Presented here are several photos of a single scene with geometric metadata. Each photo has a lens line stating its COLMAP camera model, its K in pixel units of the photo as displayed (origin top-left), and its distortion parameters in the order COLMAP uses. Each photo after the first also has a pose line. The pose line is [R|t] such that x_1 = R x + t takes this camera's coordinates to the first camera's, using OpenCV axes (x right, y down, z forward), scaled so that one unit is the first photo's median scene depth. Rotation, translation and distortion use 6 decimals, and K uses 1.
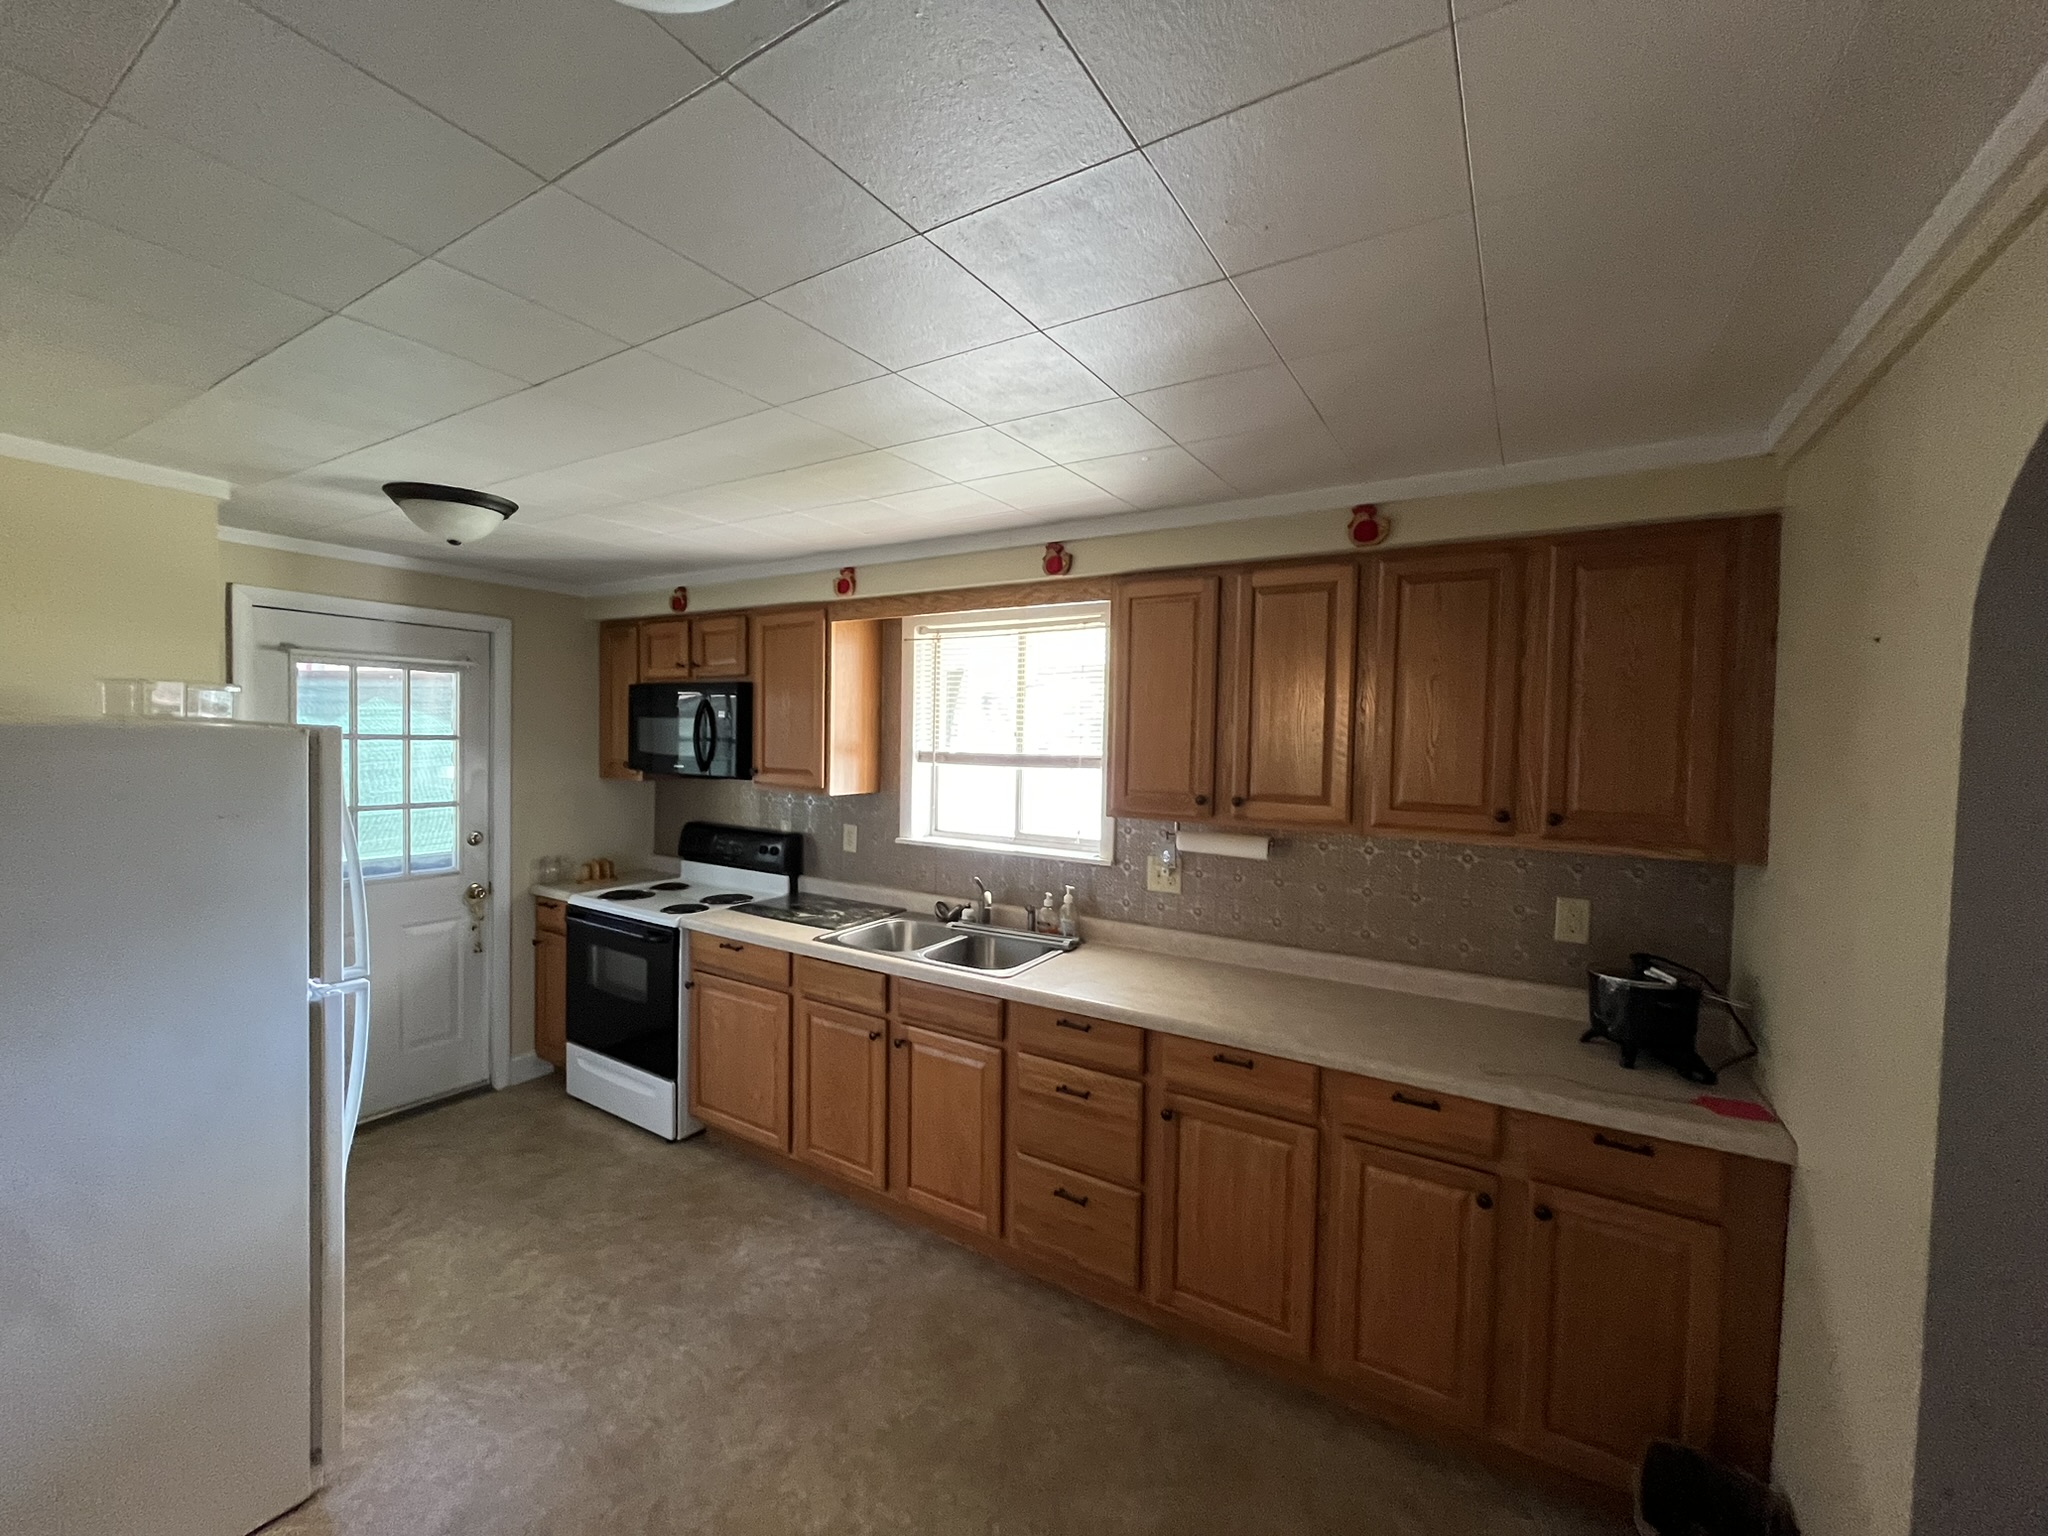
lens RADIAL K [[828.5, 0, 1022.5], [0, 828.5, 762.4], [0, 0, 1]] dist [-0.001916, 0.000021]
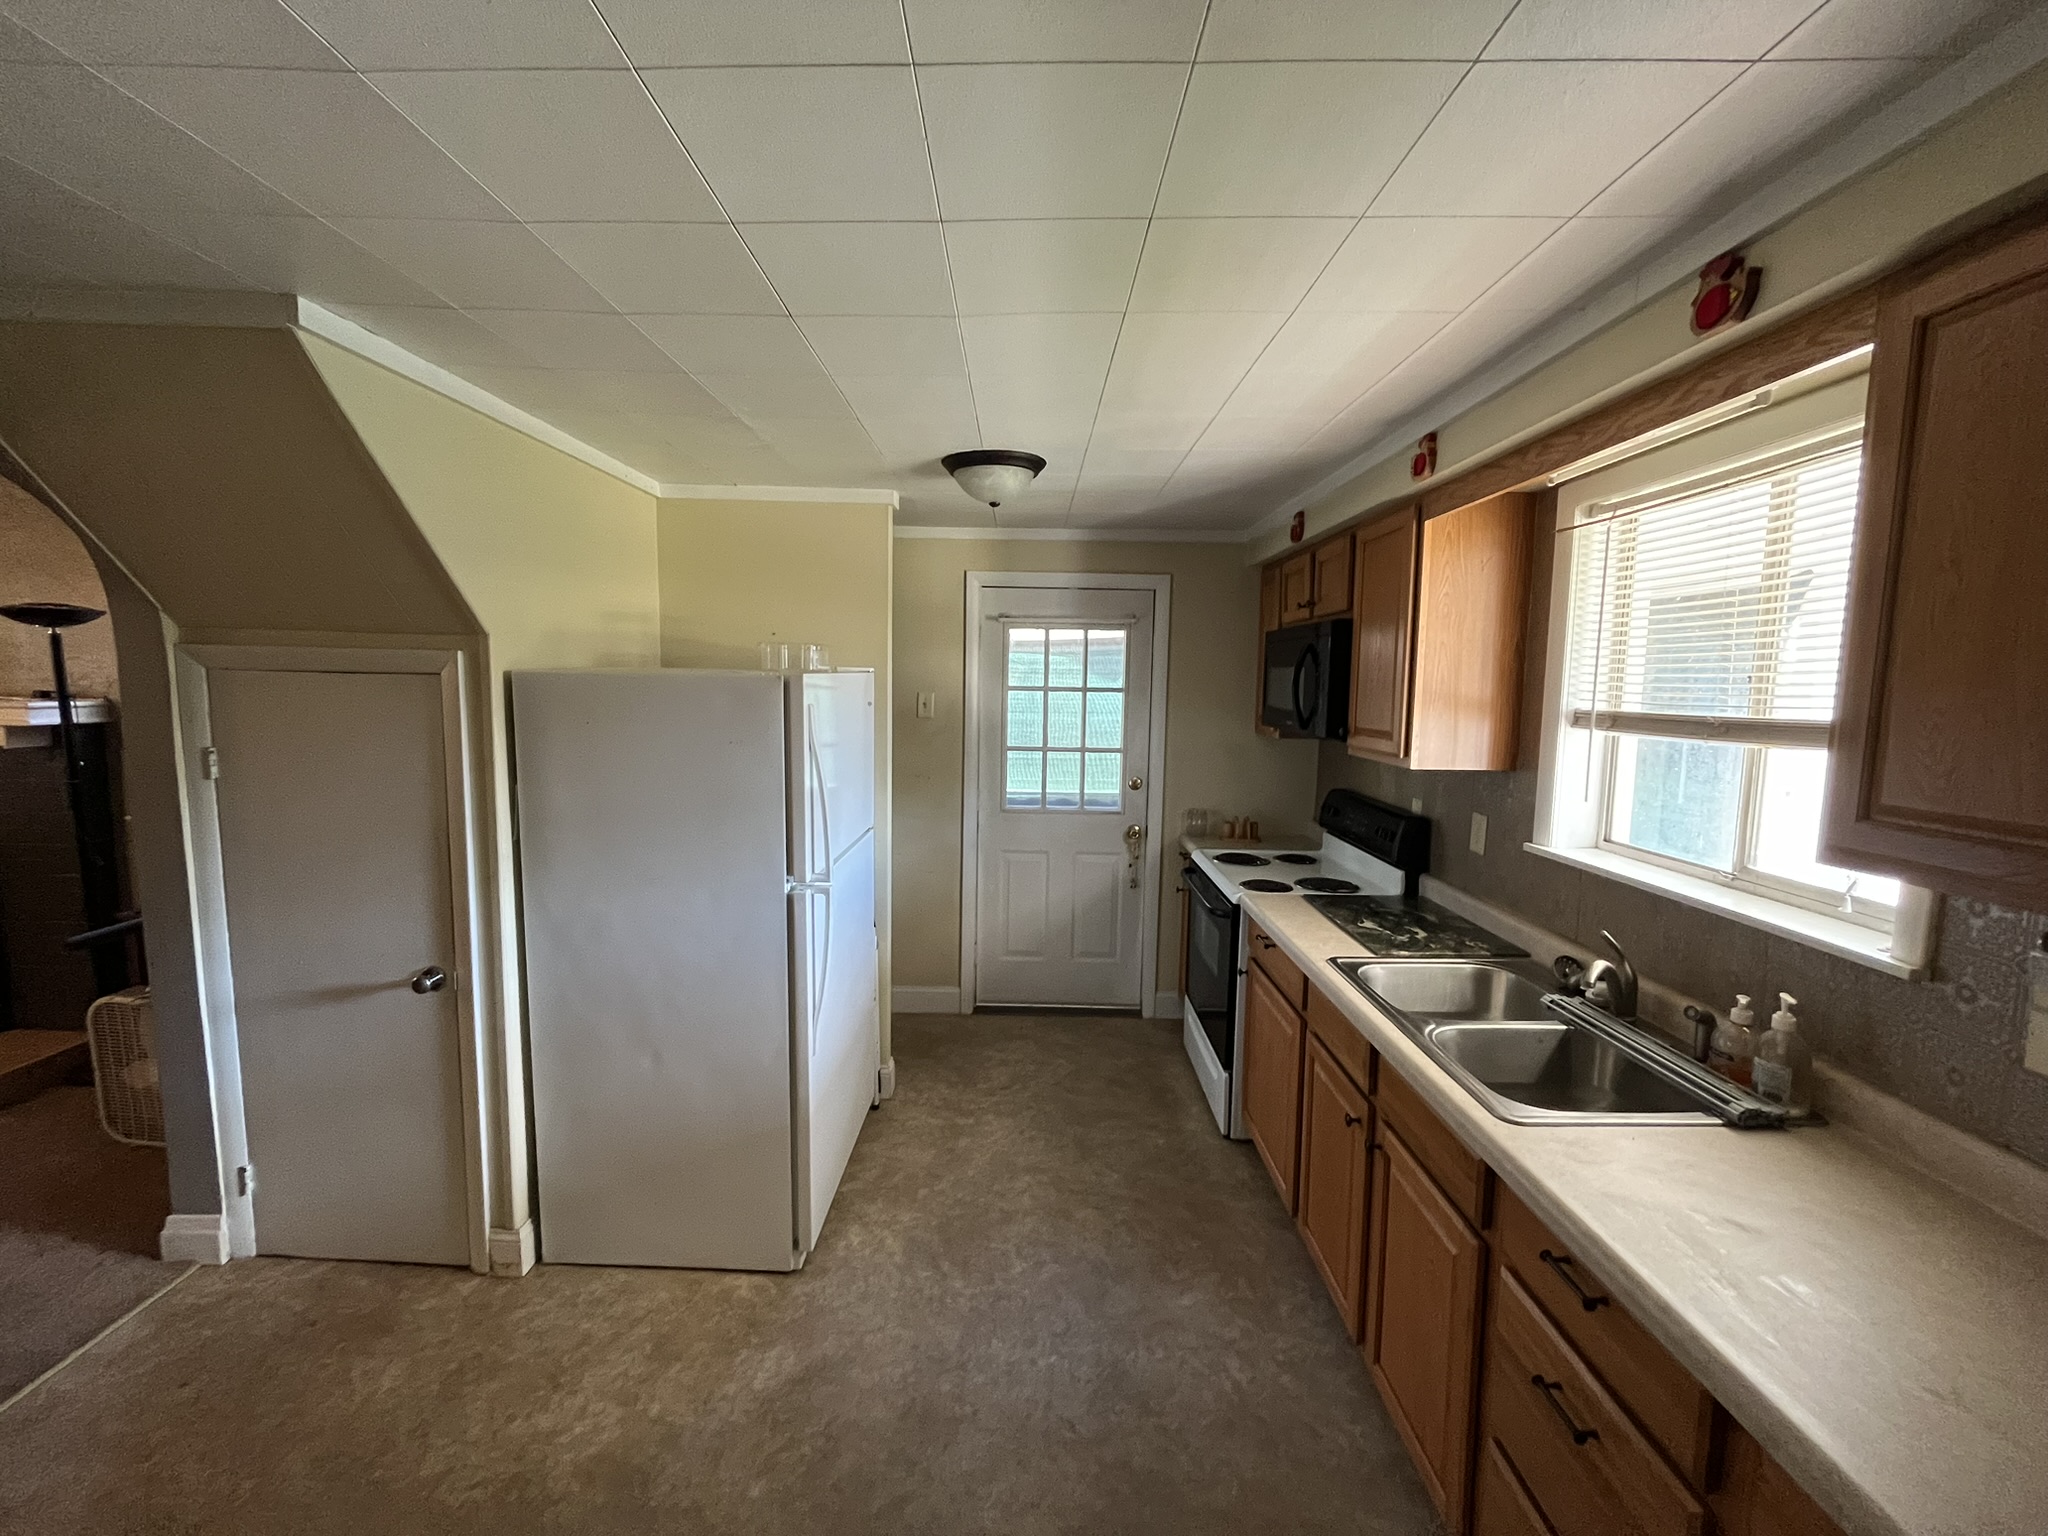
lens RADIAL K [[828.5, 0, 1015.8], [0, 828.5, 763.3], [0, 0, 1]] dist [-0.001916, 0.000021]
pose [[0.518781, 0.071374, -0.851923, 0.194564], [-0.029766, 0.997413, 0.065438, -0.001296], [0.854389, -0.008590, 0.519563, 0.330692]]
